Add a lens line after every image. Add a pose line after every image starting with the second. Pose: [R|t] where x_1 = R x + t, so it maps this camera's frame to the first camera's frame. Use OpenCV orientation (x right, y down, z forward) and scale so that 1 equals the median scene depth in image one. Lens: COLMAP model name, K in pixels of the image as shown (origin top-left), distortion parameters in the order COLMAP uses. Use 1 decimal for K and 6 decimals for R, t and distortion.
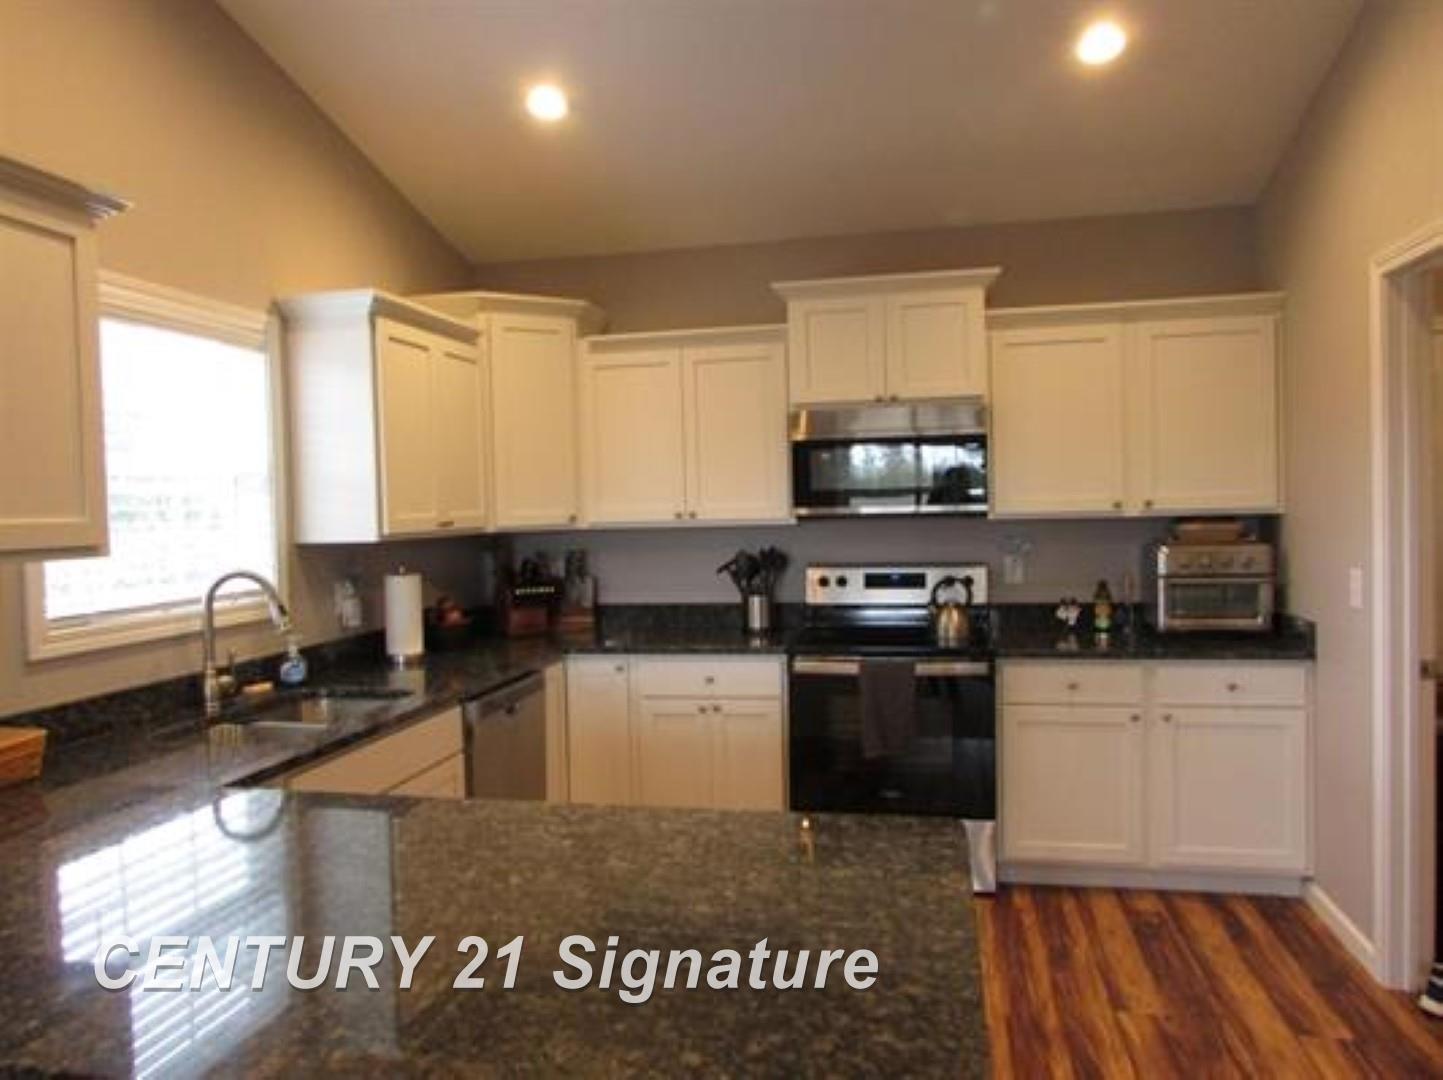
lens RADIAL K [[1020.6, 0, 709.4], [0, 1020.6, 540.4], [0, 0, 1]] dist [-0.056264, 0.034501]
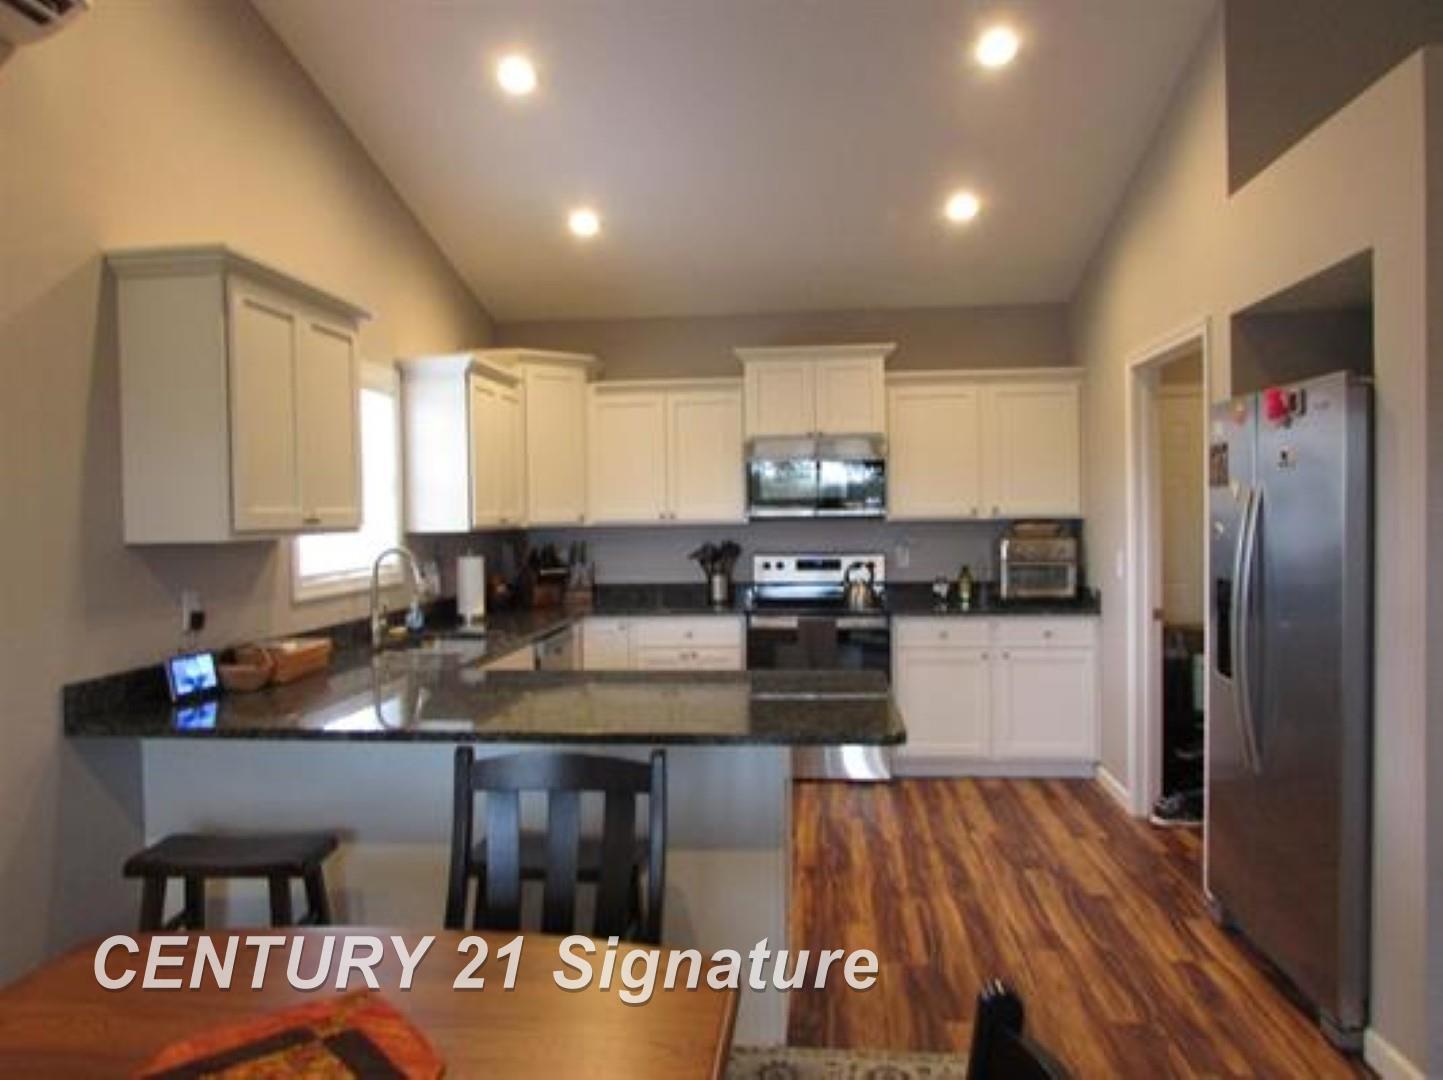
lens RADIAL K [[1020.6, 0, 709.4], [0, 1020.6, 540.4], [0, 0, 1]] dist [-0.056264, 0.034501]
pose [[0.994142, 0.006762, 0.107875, -0.128740], [-0.005741, 0.999936, -0.009775, 0.023300], [-0.107934, 0.009098, 0.994116, -0.402128]]
